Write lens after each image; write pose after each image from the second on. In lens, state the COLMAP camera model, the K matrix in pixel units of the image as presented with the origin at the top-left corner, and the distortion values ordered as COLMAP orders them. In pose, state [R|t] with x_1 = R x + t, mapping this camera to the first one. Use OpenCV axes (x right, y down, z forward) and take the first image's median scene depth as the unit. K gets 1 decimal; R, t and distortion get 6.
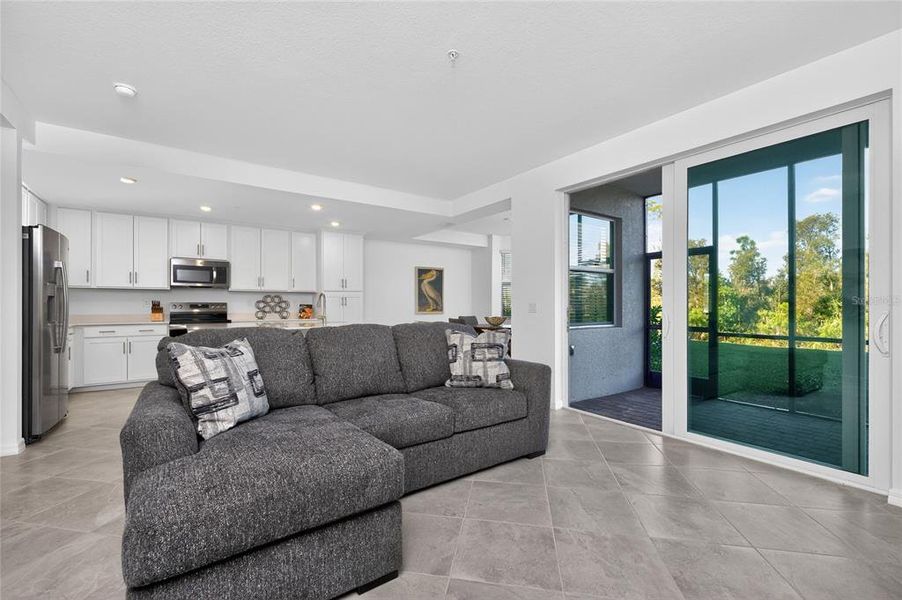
lens RADIAL K [[389.6, 0, 449.4], [0, 389.6, 304.8], [0, 0, 1]] dist [0.001821, -0.000500]
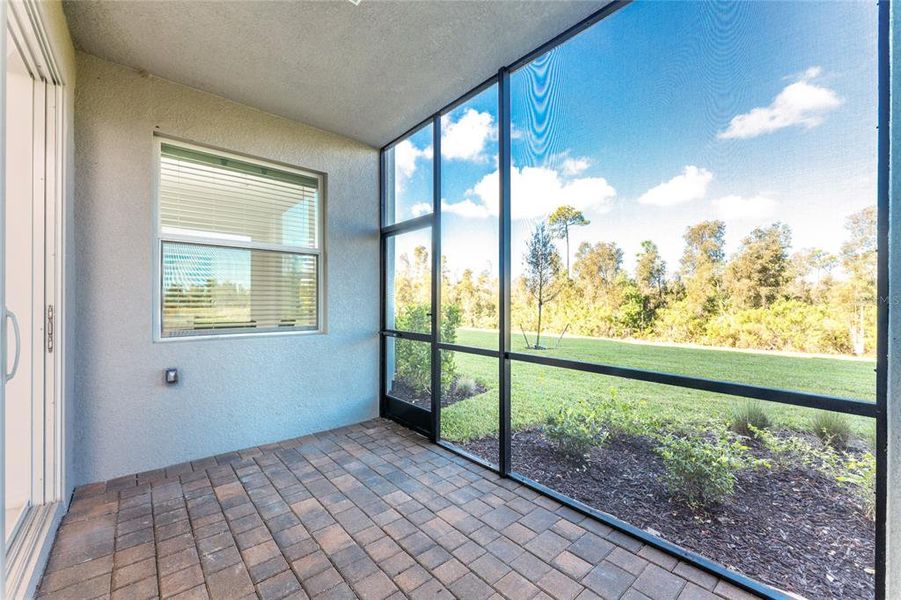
lens RADIAL K [[360.3, 0, 453.5], [0, 360.3, 307.8], [0, 0, 1]] dist [-0.001543, -0.000024]
pose [[0.993408, 0.003041, 0.114588, 0.115140], [-0.004639, 0.999896, 0.013681, 0.000468], [-0.114535, -0.014122, 0.993319, 0.069436]]
